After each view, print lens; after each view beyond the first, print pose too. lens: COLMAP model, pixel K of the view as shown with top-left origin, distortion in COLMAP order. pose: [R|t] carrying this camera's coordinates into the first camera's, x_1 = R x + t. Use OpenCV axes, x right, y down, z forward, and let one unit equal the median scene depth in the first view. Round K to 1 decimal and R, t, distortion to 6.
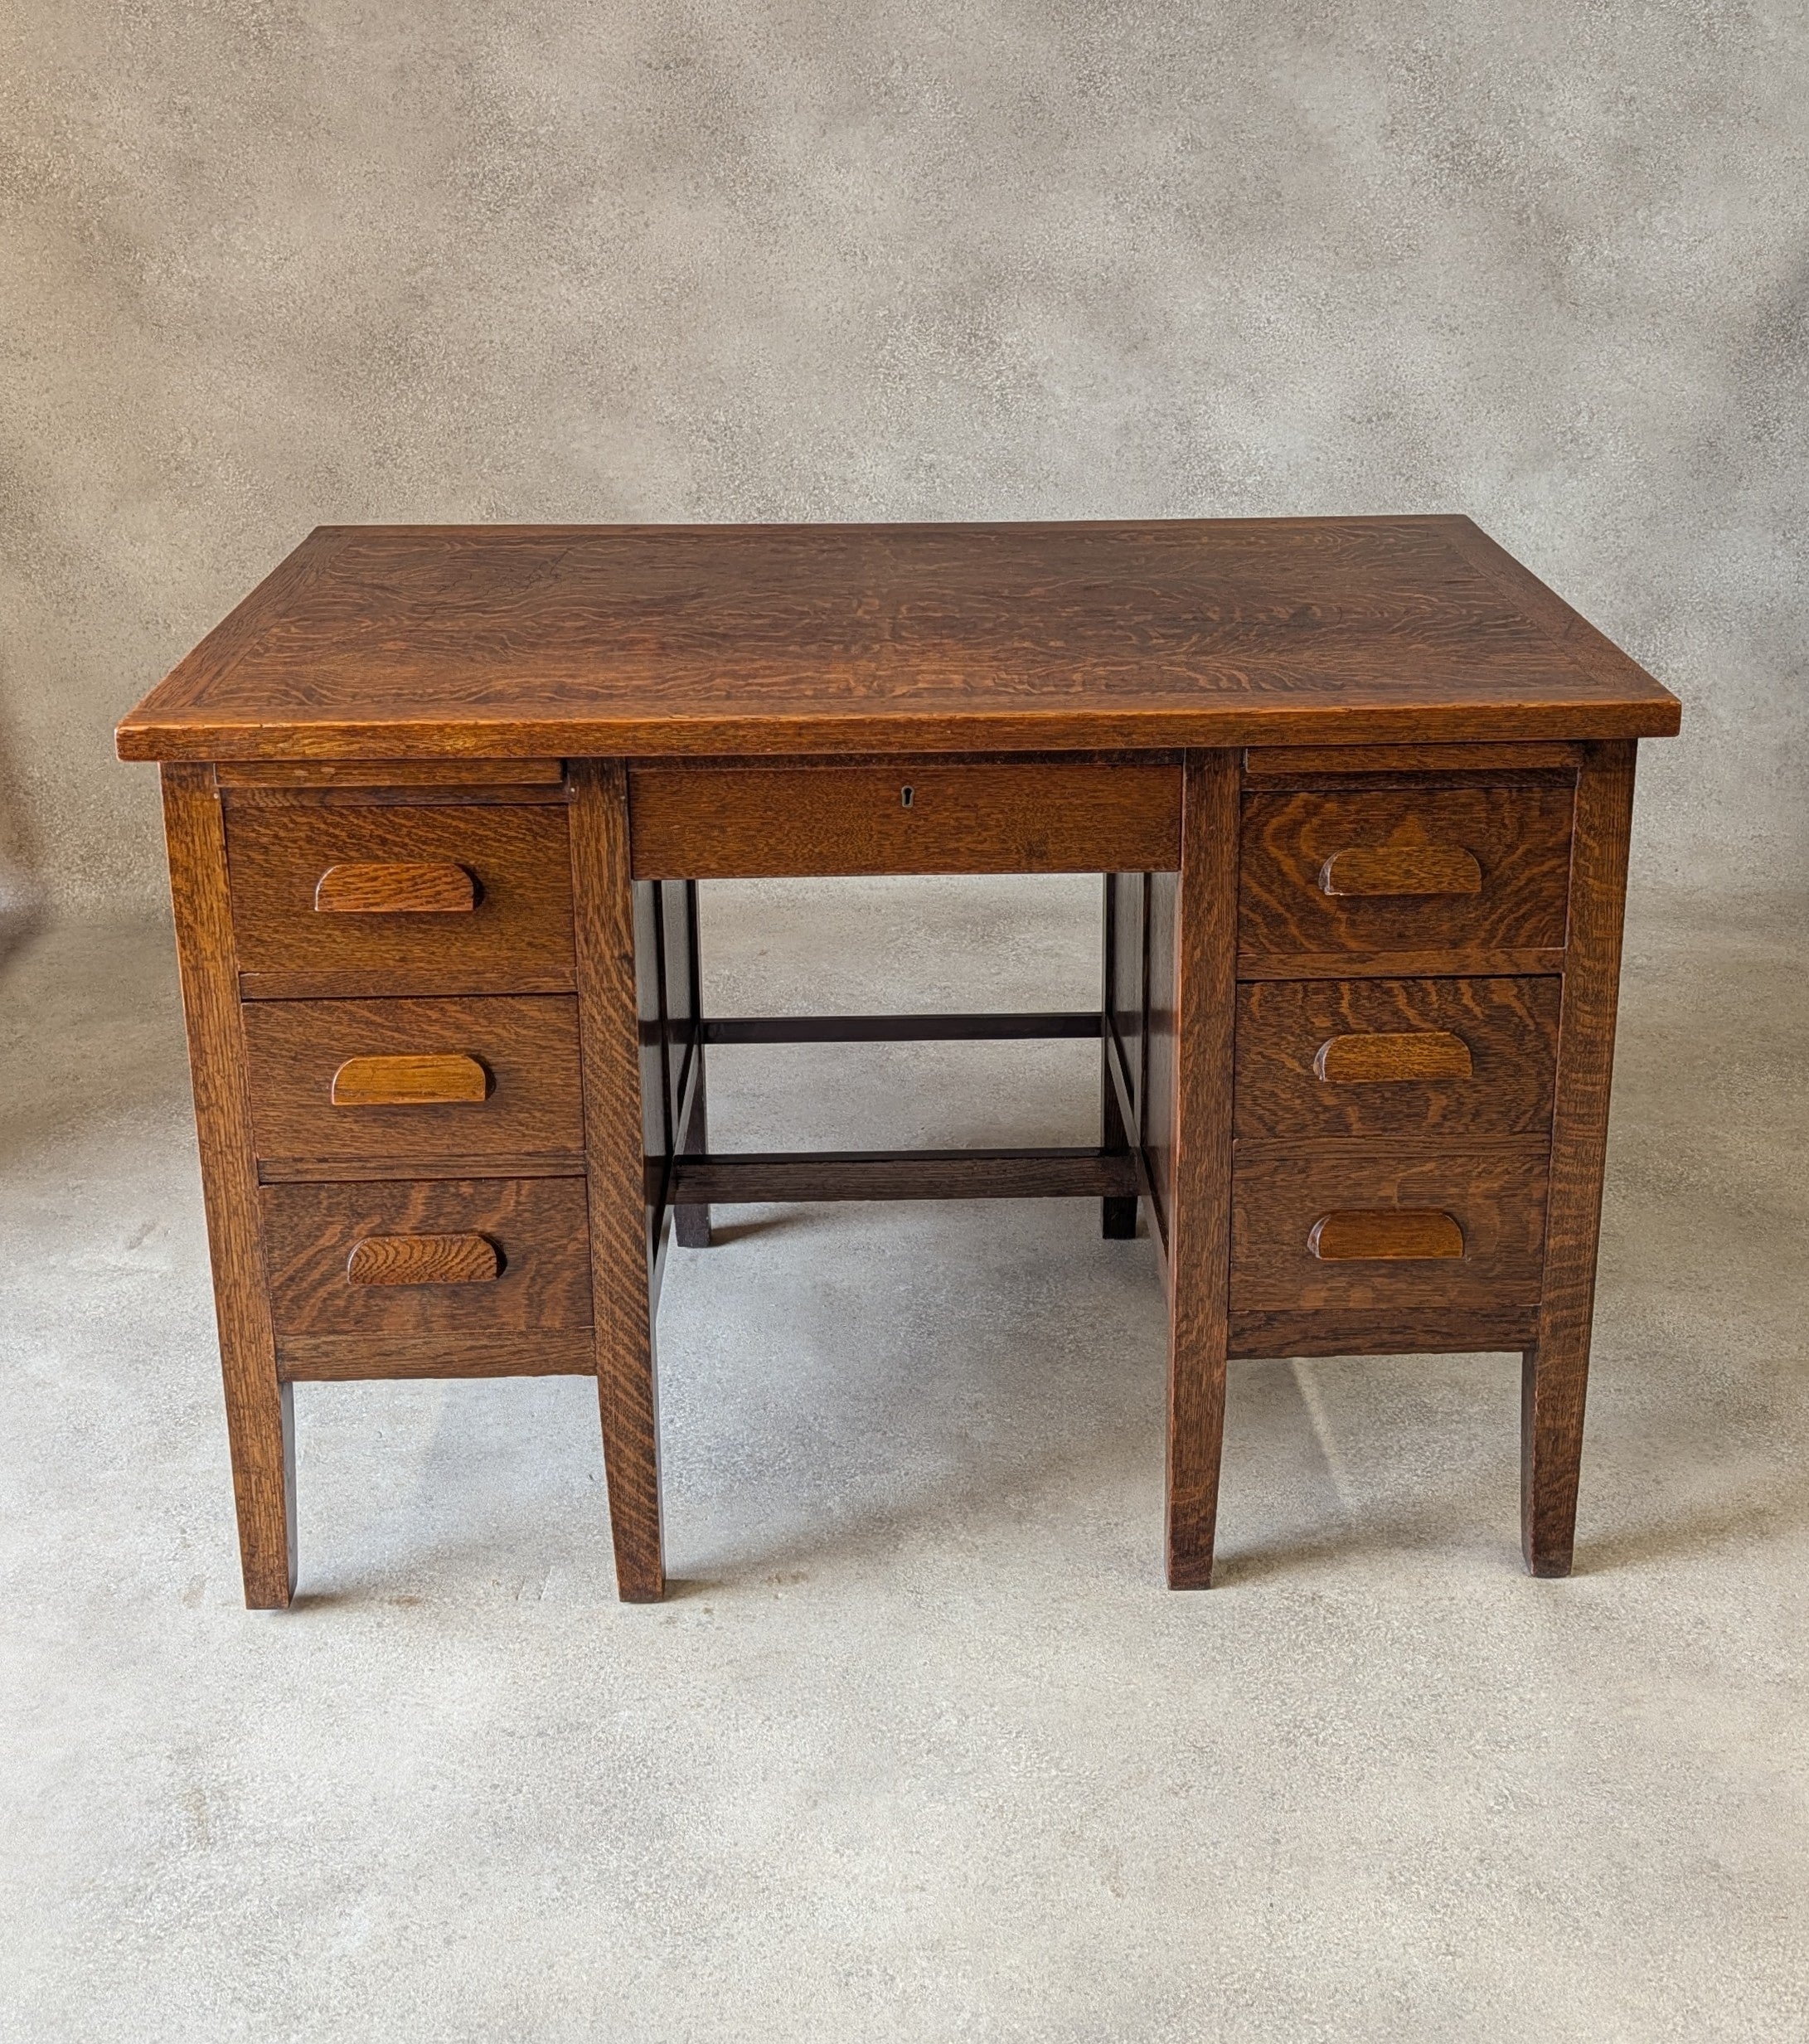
lens RADIAL K [[2413.9, 0, 964.6], [0, 2413.9, 735.7], [0, 0, 1]] dist [0.017413, 0.000000]
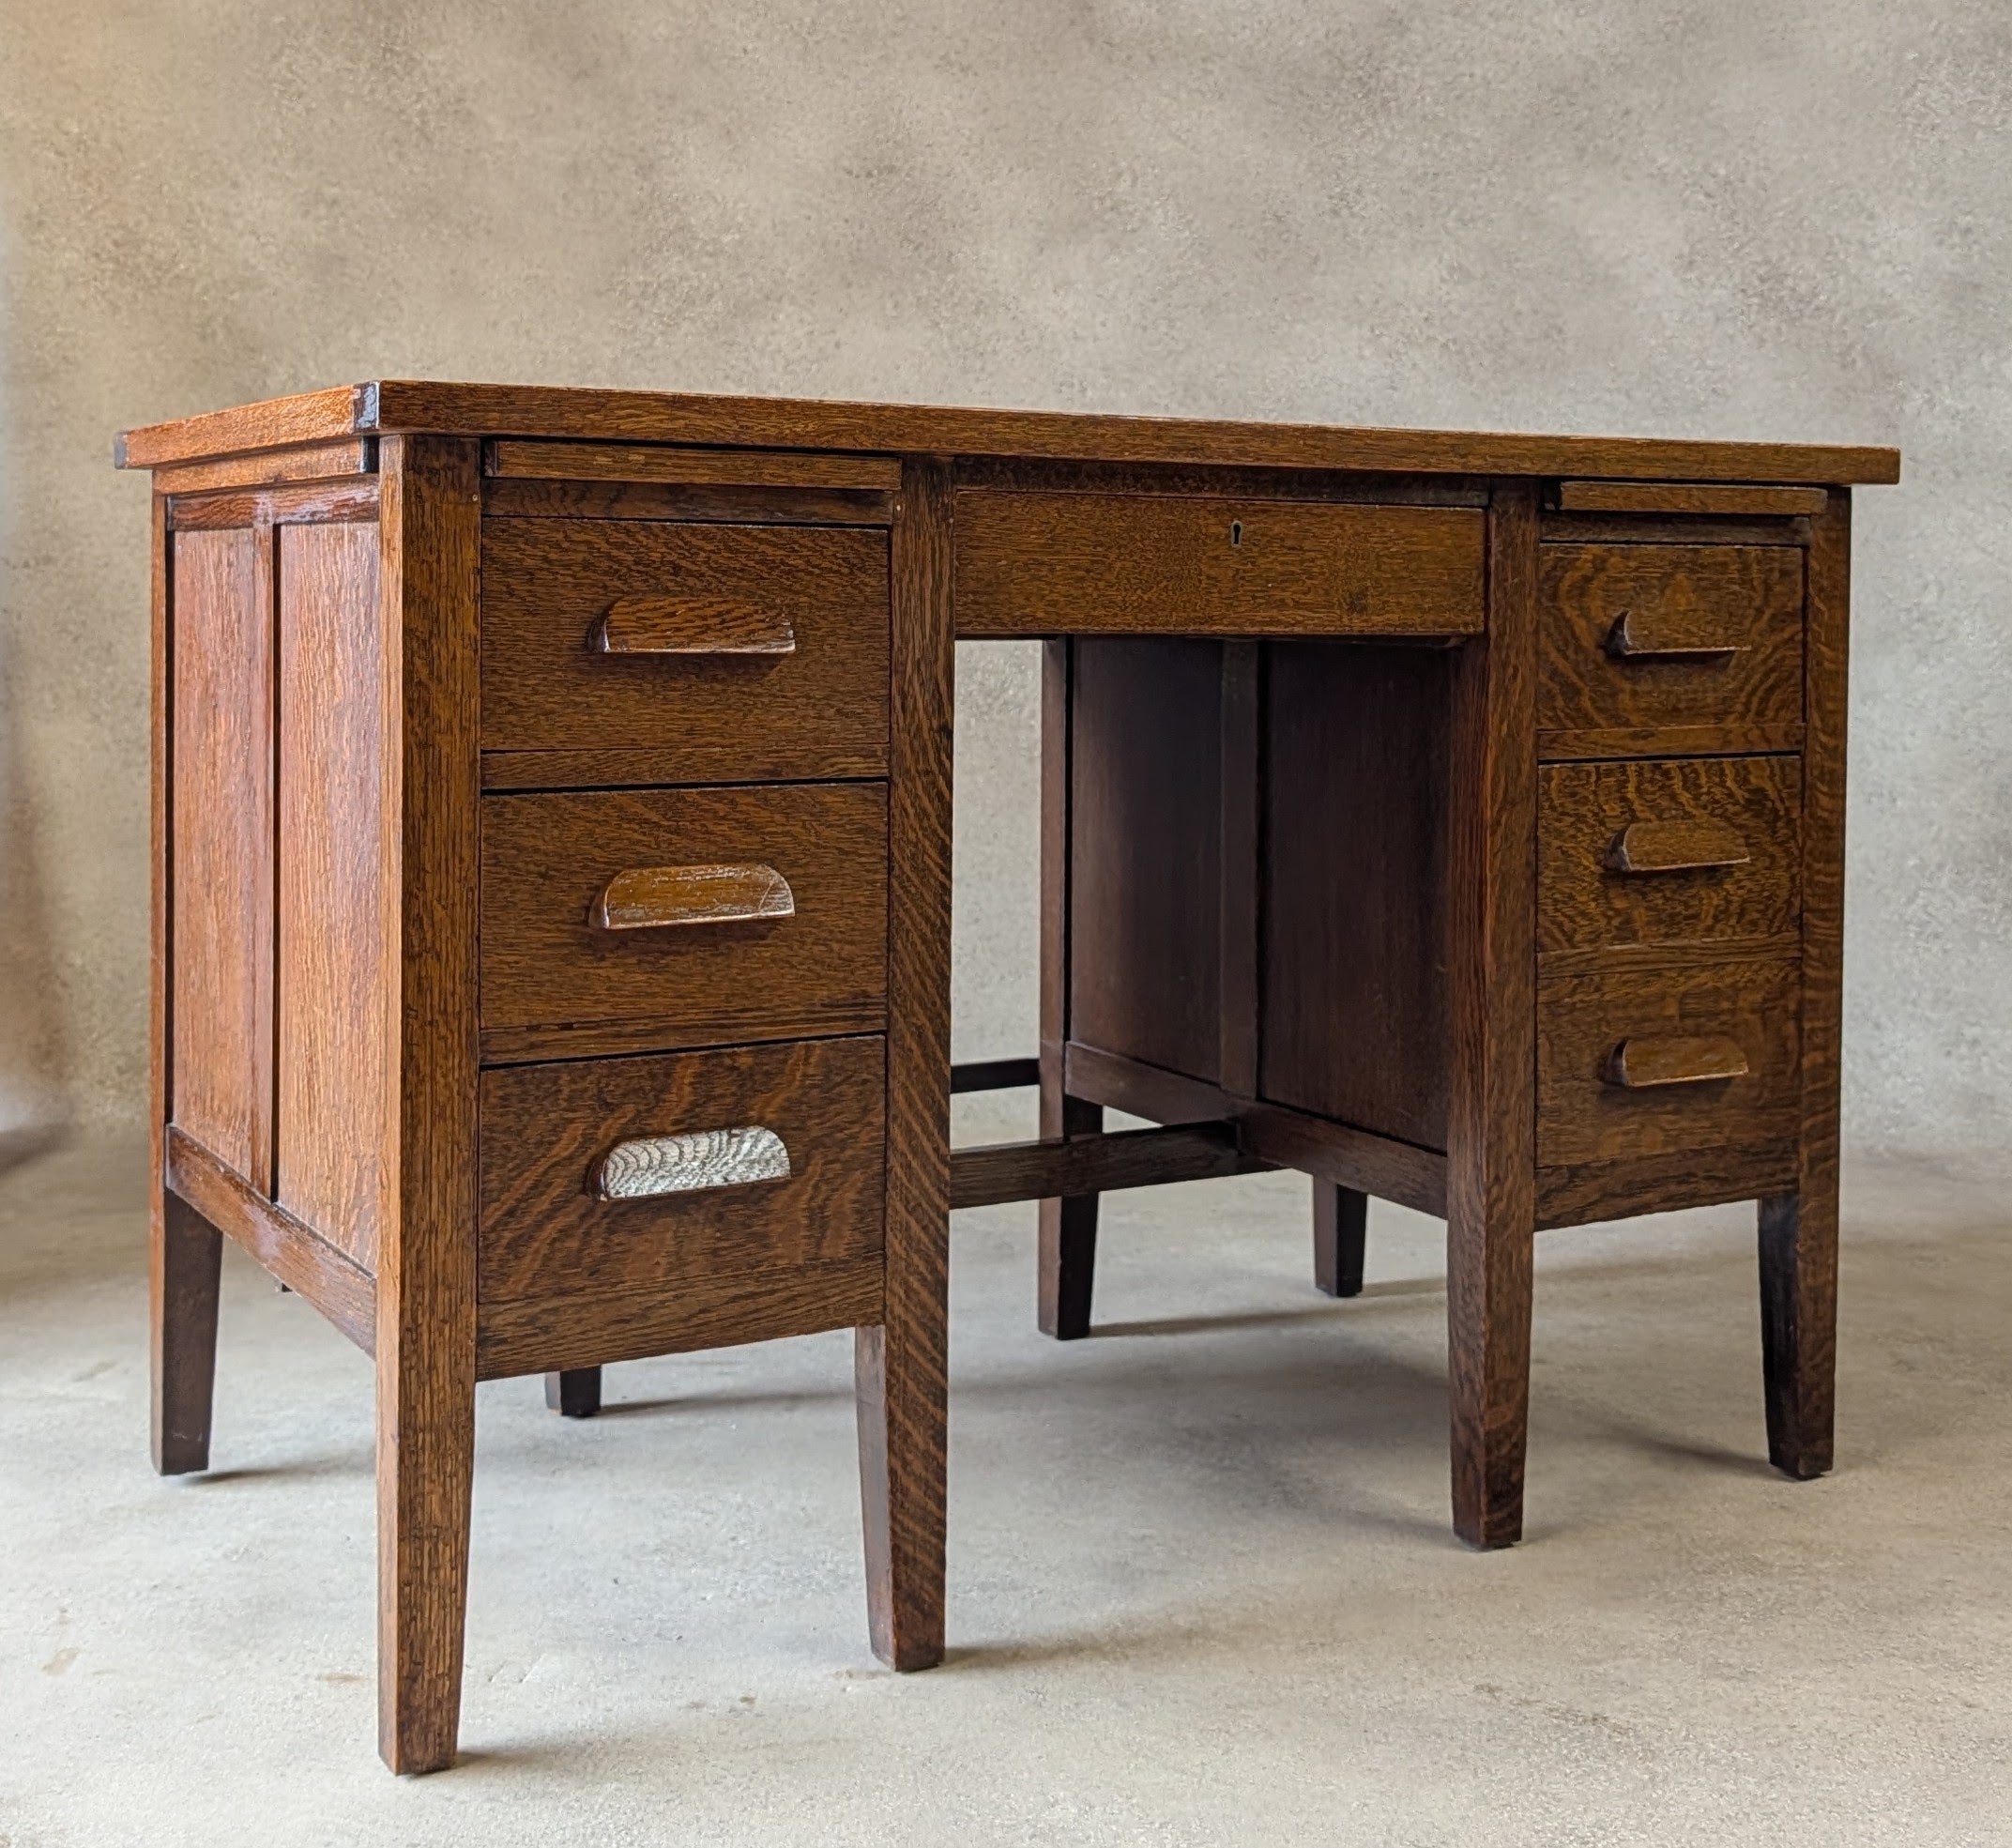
lens RADIAL K [[2763.3, 0, 1095.8], [0, 2763.3, 680.6], [0, 0, 1]] dist [0.025700, 0.000000]
pose [[0.876473, -0.001451, 0.481449, -0.524843], [0.127787, 0.964829, -0.229728, 0.285488], [-0.464183, 0.262874, 0.845832, 0.189362]]
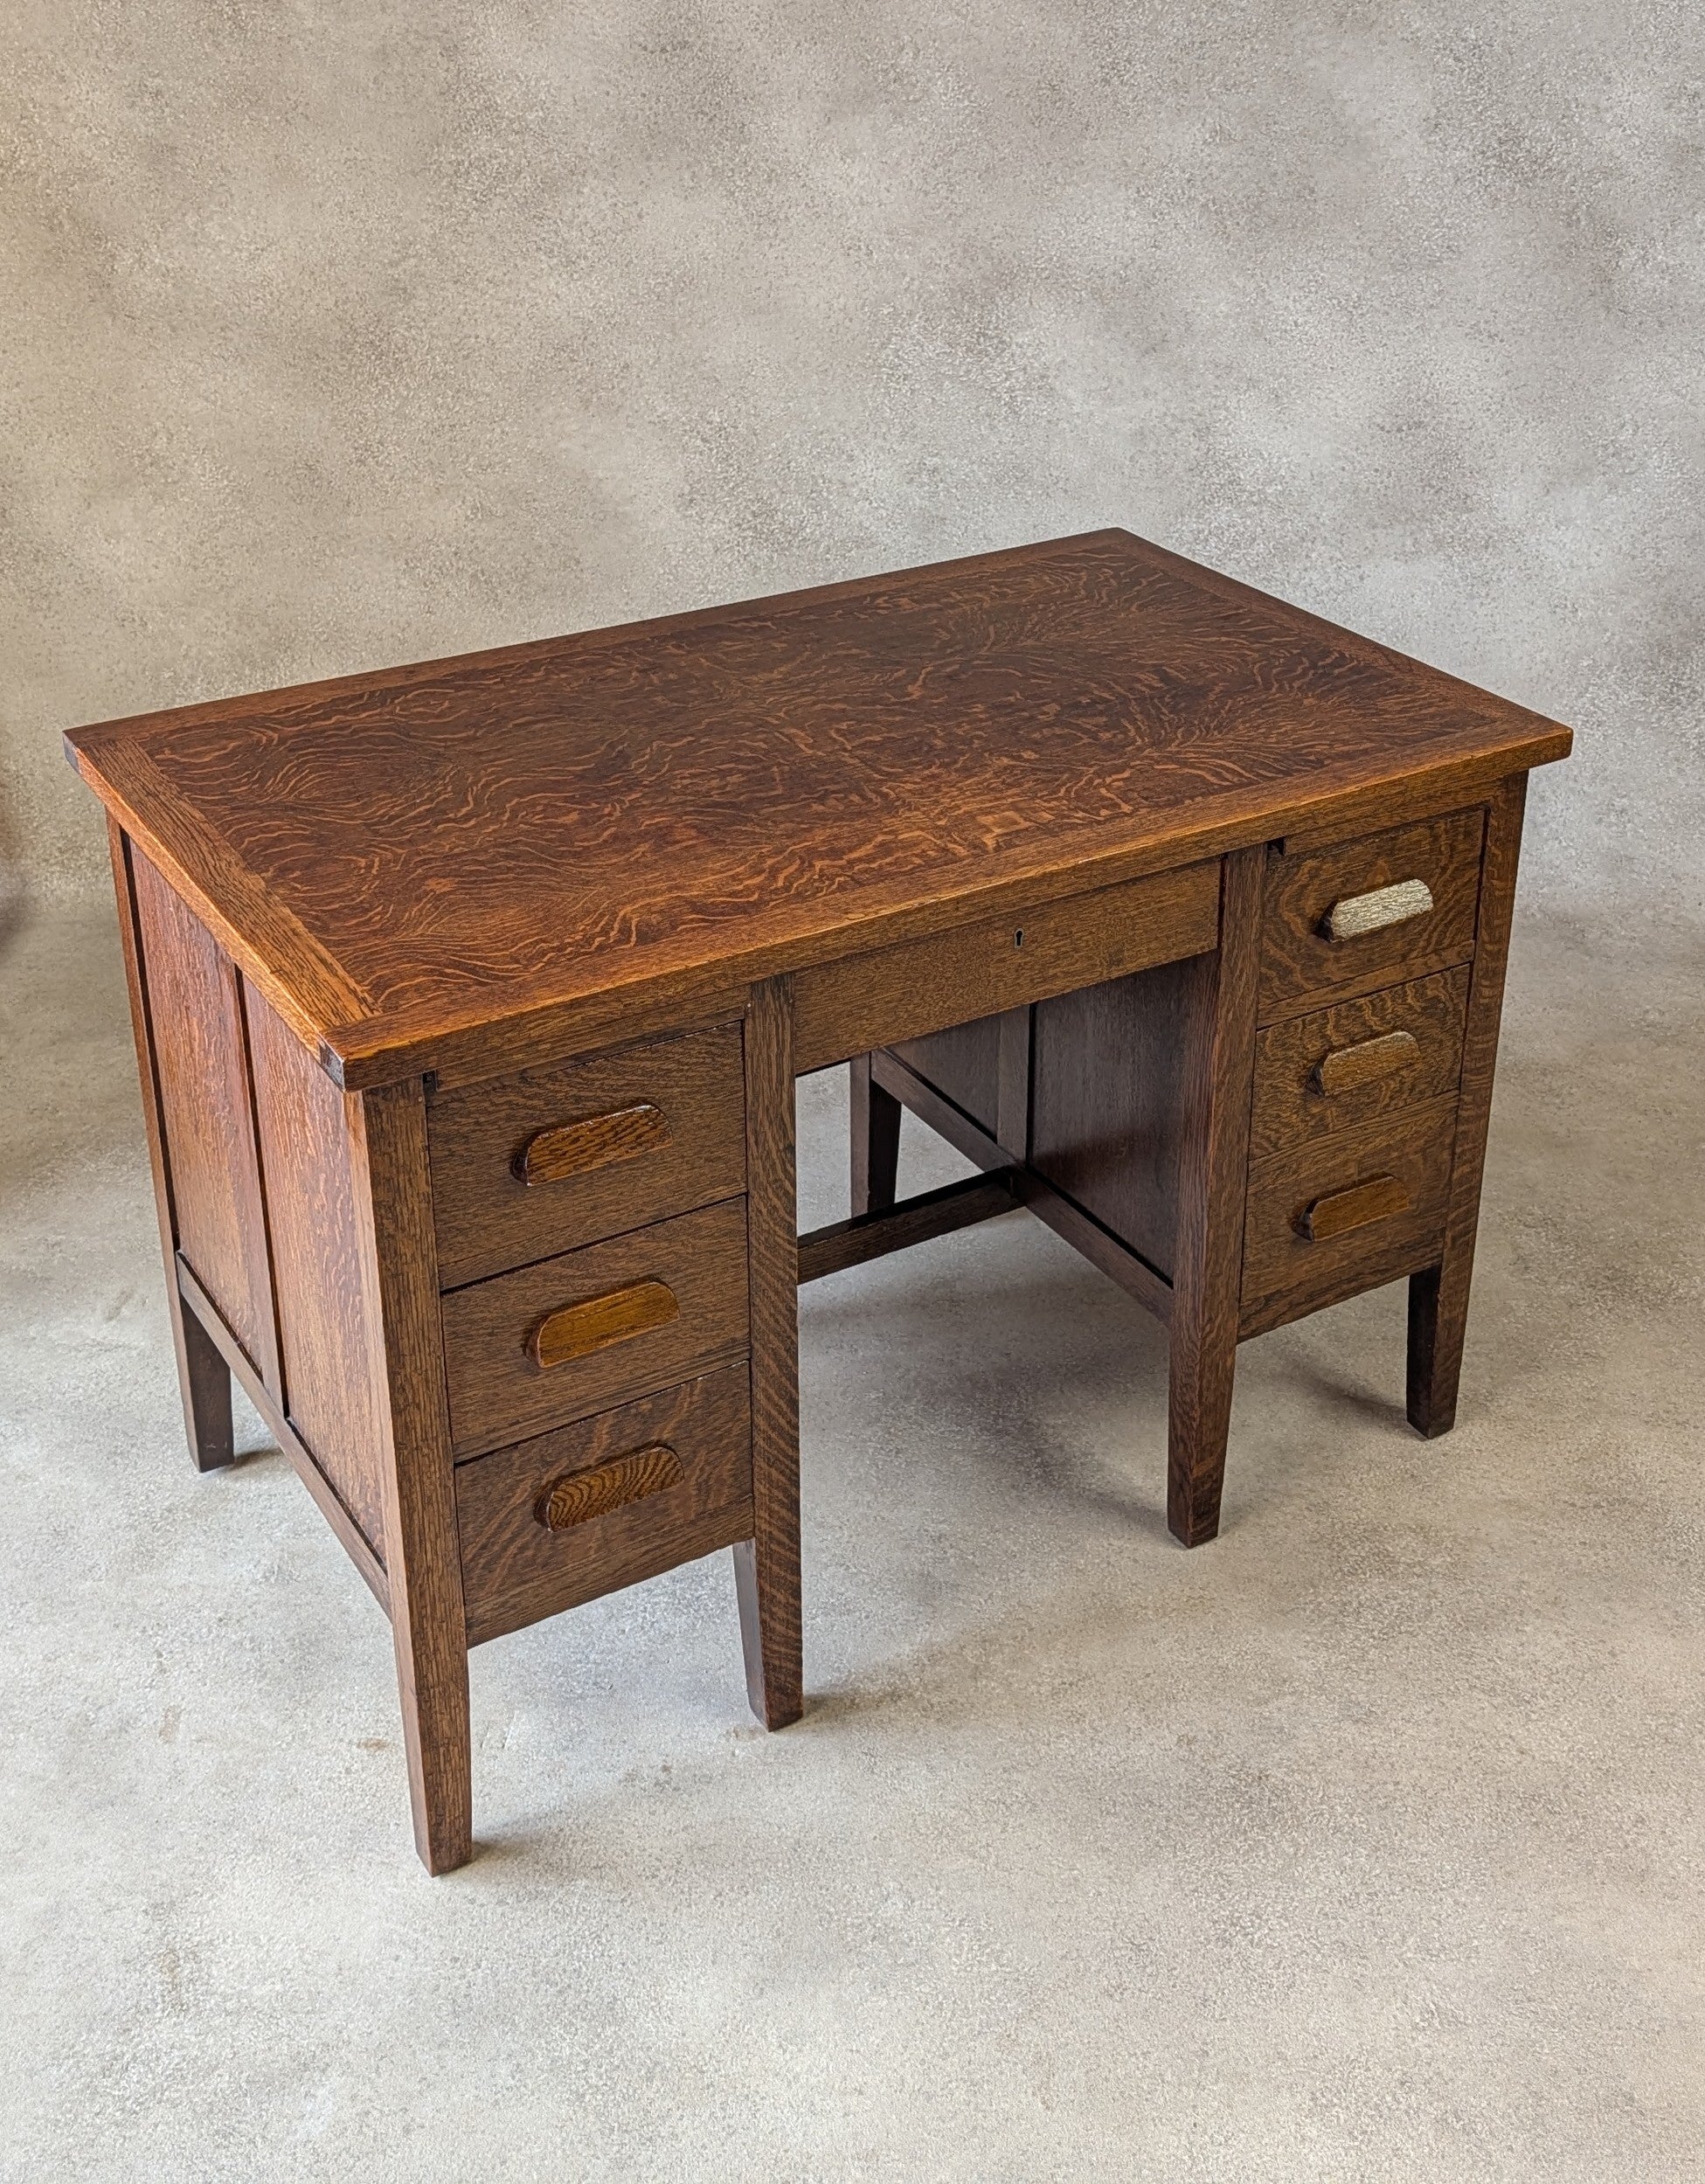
lens RADIAL K [[2576.5, 0, 918.7], [0, 2576.5, 815.3], [0, 0, 1]] dist [0.026629, 0.000000]
pose [[0.865003, -0.193760, 0.462847, -0.556130], [0.136131, 0.978459, 0.155198, -0.202926], [-0.482948, -0.071238, 0.872746, 0.028966]]
